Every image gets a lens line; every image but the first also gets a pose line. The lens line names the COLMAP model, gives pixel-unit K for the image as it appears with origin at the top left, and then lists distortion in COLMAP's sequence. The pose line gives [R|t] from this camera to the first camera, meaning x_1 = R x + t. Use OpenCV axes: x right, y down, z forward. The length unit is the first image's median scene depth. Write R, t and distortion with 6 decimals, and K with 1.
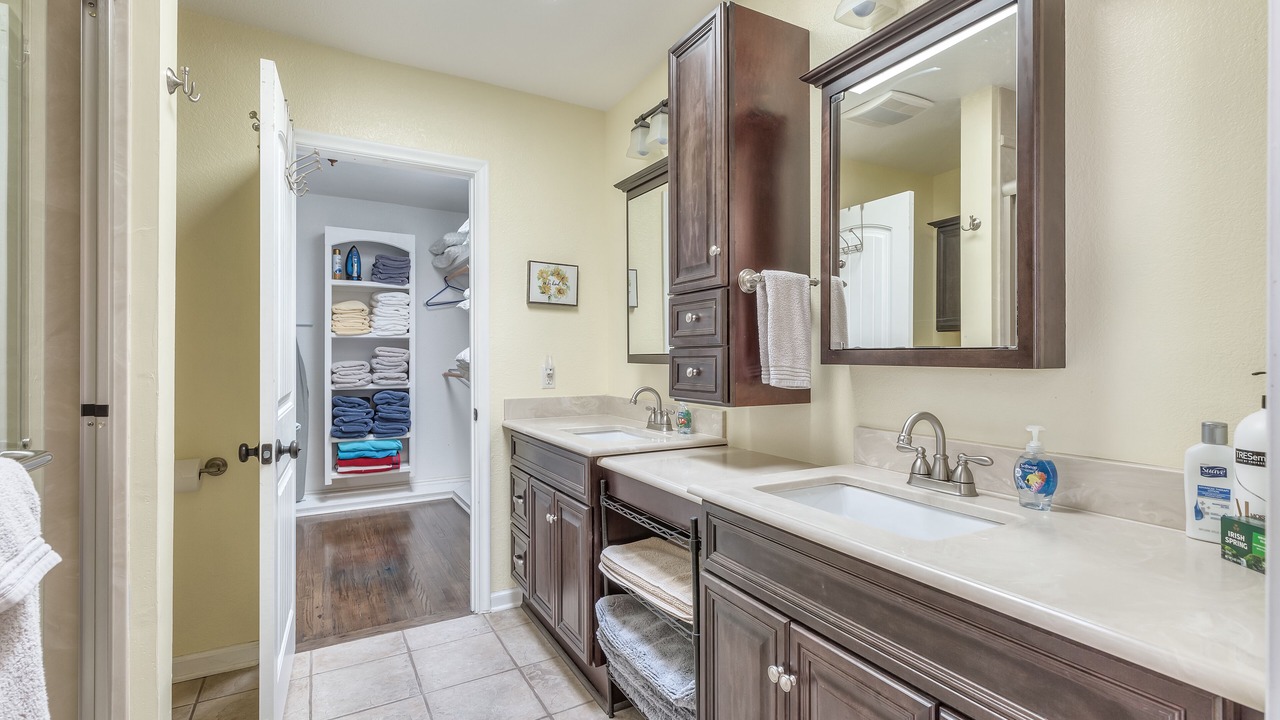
lens RADIAL K [[590.1, 0, 648.1], [0, 590.1, 354.3], [0, 0, 1]] dist [-0.001109, -0.002498]
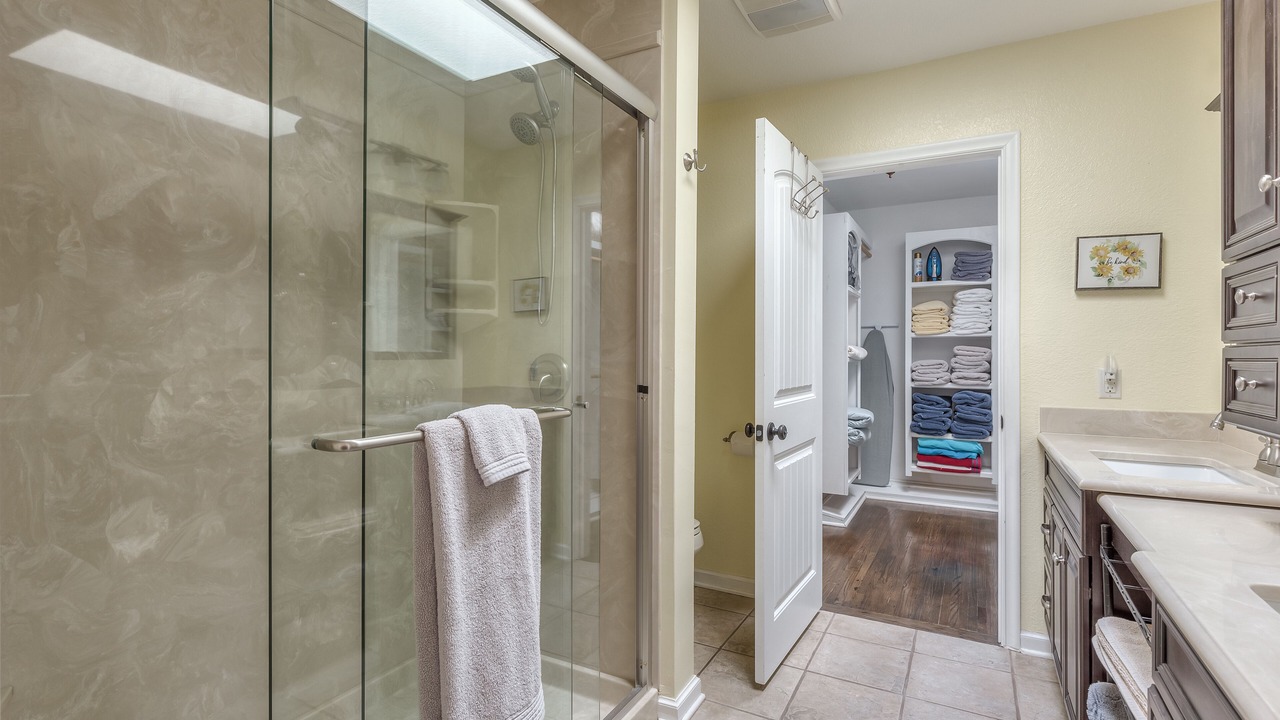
lens RADIAL K [[579.8, 0, 649.3], [0, 579.8, 354.6], [0, 0, 1]] dist [-0.002381, -0.000369]
pose [[0.521193, 0.003965, -0.853430, 0.159336], [-0.001680, 0.999992, 0.003619, -0.001069], [0.853437, -0.000453, 0.521195, 0.087845]]
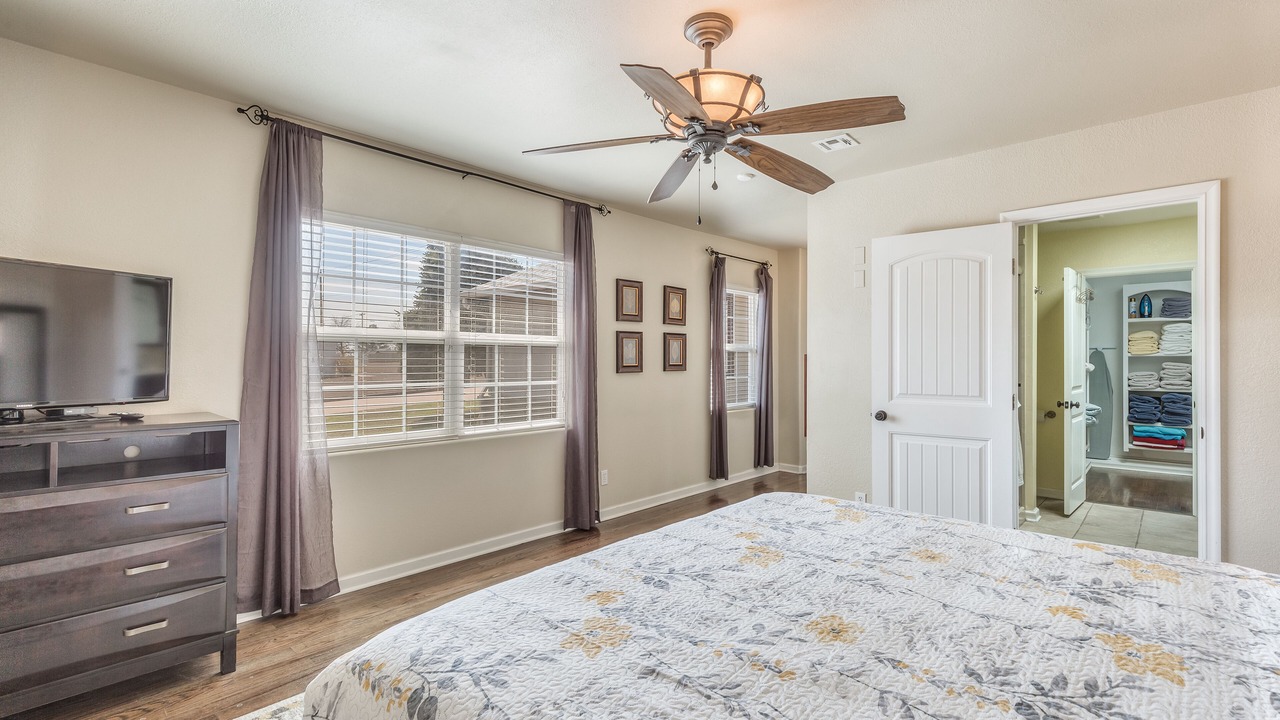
lens RADIAL K [[590.1, 0, 639.3], [0, 590.1, 356.0], [0, 0, 1]] dist [-0.001109, -0.002498]
pose [[0.308227, -0.003406, -0.951307, 0.814080], [-0.002696, 0.999986, -0.004454, -0.029006], [0.951309, 0.003937, 0.308213, -1.052259]]
